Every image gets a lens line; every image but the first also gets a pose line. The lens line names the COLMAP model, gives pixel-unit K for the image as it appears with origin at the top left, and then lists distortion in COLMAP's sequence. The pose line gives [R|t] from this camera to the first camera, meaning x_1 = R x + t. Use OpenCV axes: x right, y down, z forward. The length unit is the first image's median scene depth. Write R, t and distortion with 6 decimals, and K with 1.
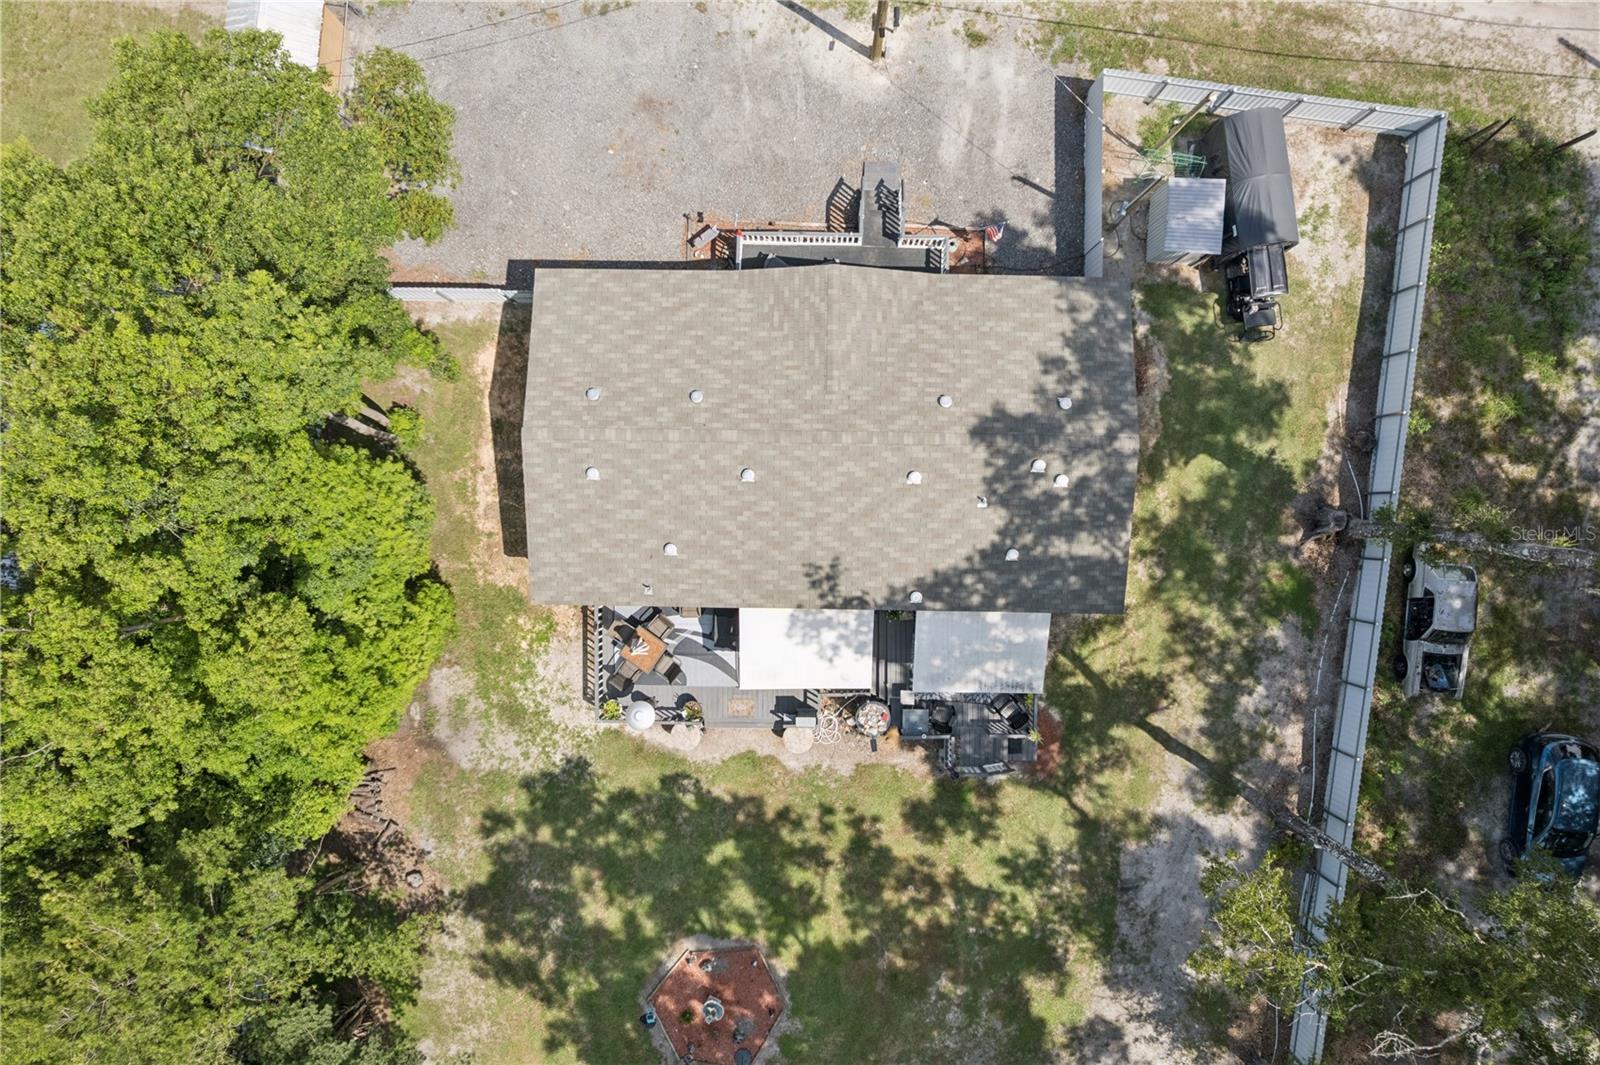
lens RADIAL K [[1019.1, 0, 813.9], [0, 1019.1, 516.2], [0, 0, 1]] dist [-0.054805, 0.040905]
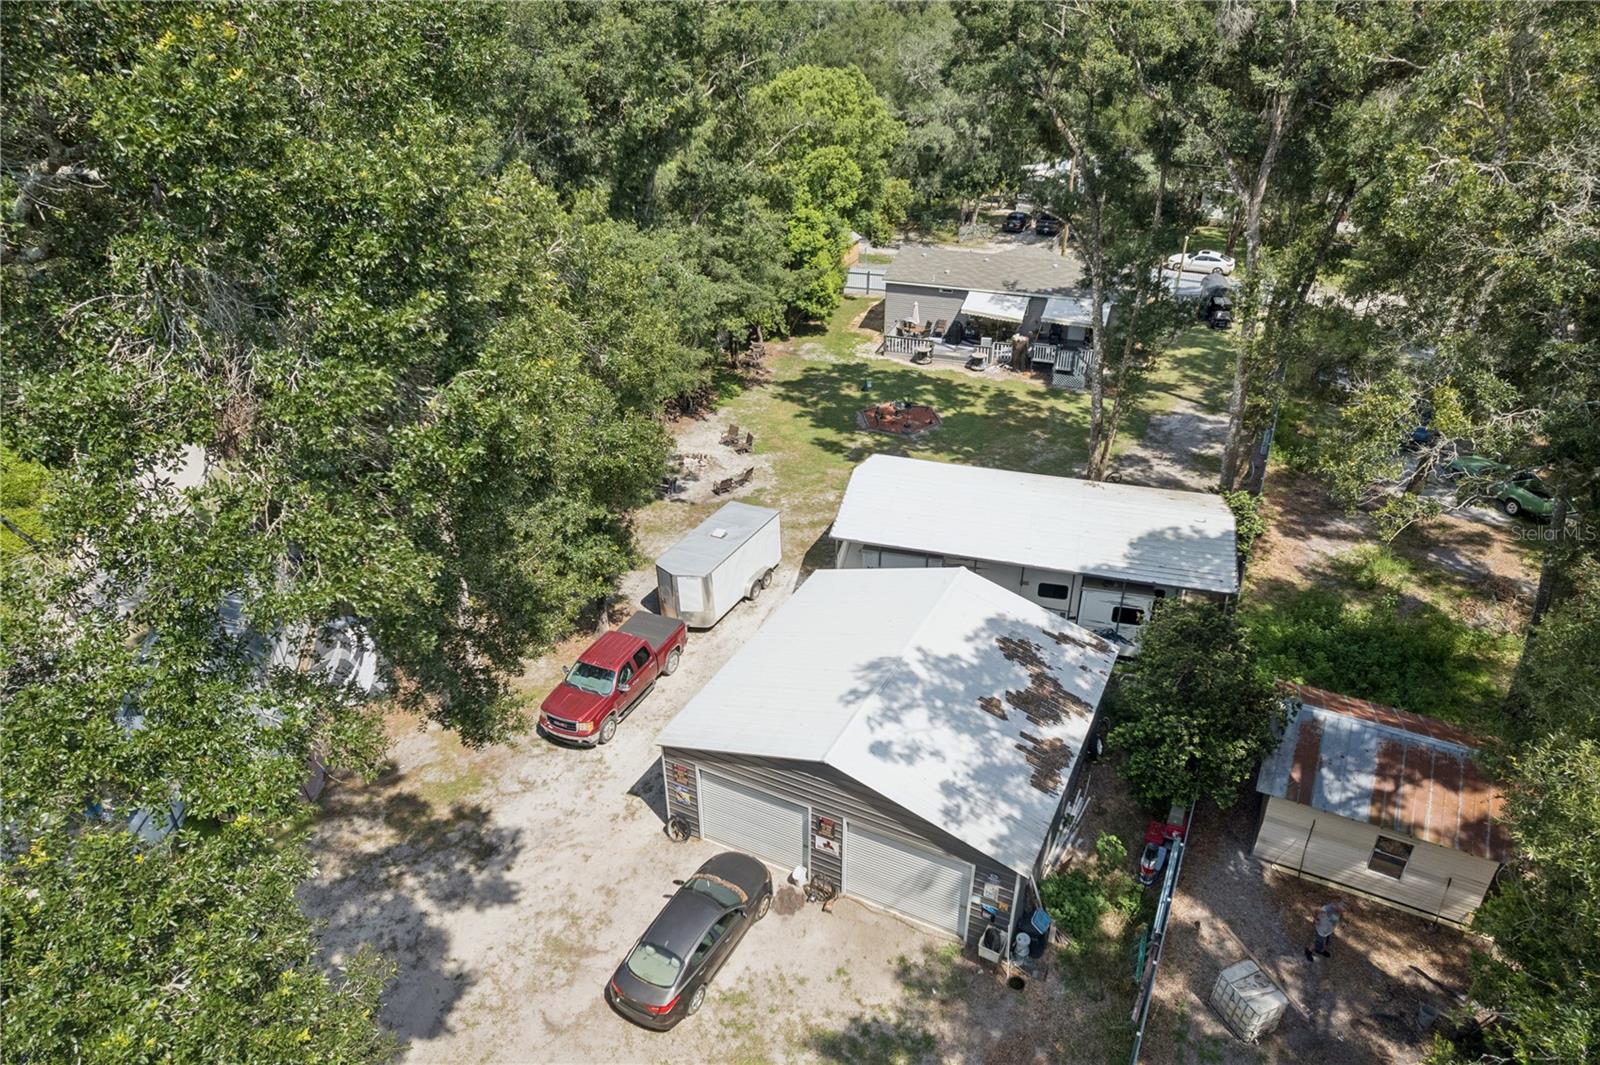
lens RADIAL K [[1019.1, 0, 797.2], [0, 1019.1, 535.6], [0, 0, 1]] dist [-0.054805, 0.040905]
pose [[0.943628, 0.156726, -0.291552, 0.270450], [-0.330992, 0.438219, -0.835708, 2.062669], [-0.003213, 0.885099, 0.465391, 0.380830]]
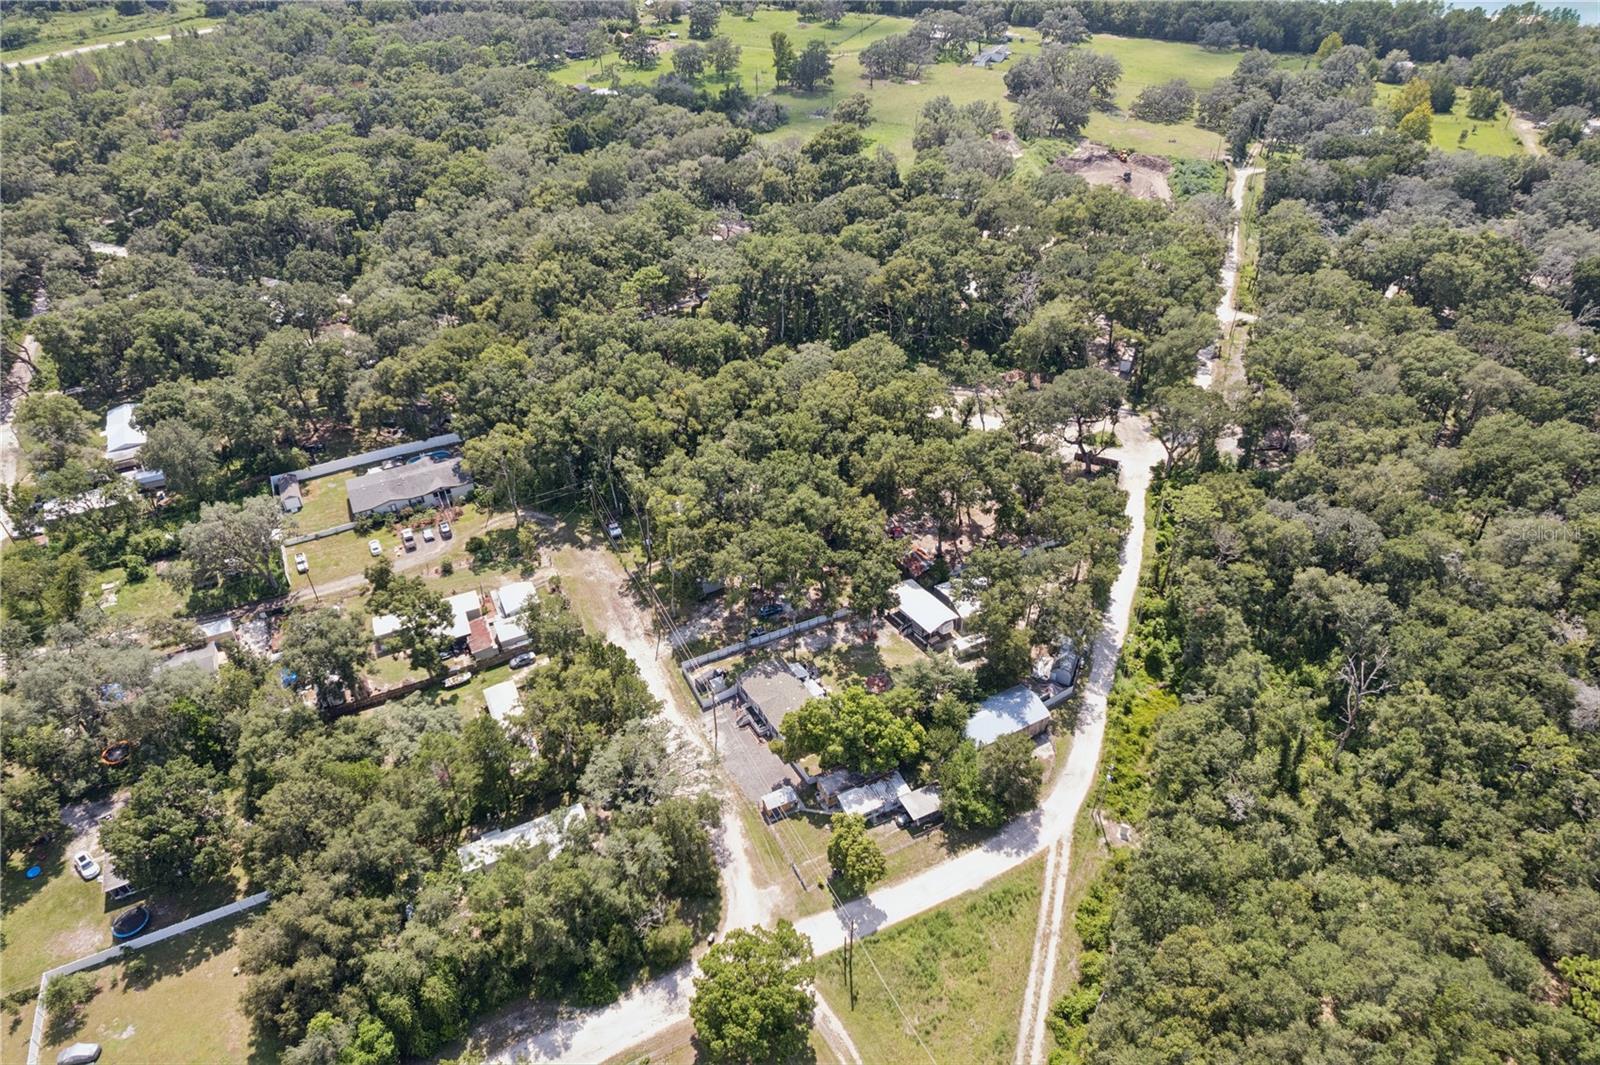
lens RADIAL K [[1019.1, 0, 806.6], [0, 1019.1, 531.9], [0, 0, 1]] dist [-0.054805, 0.040905]
pose [[-0.548310, -0.513292, 0.660218, -3.172757], [0.836142, -0.350600, 0.421837, -1.932232], [0.014947, 0.783333, 0.621423, -3.161957]]
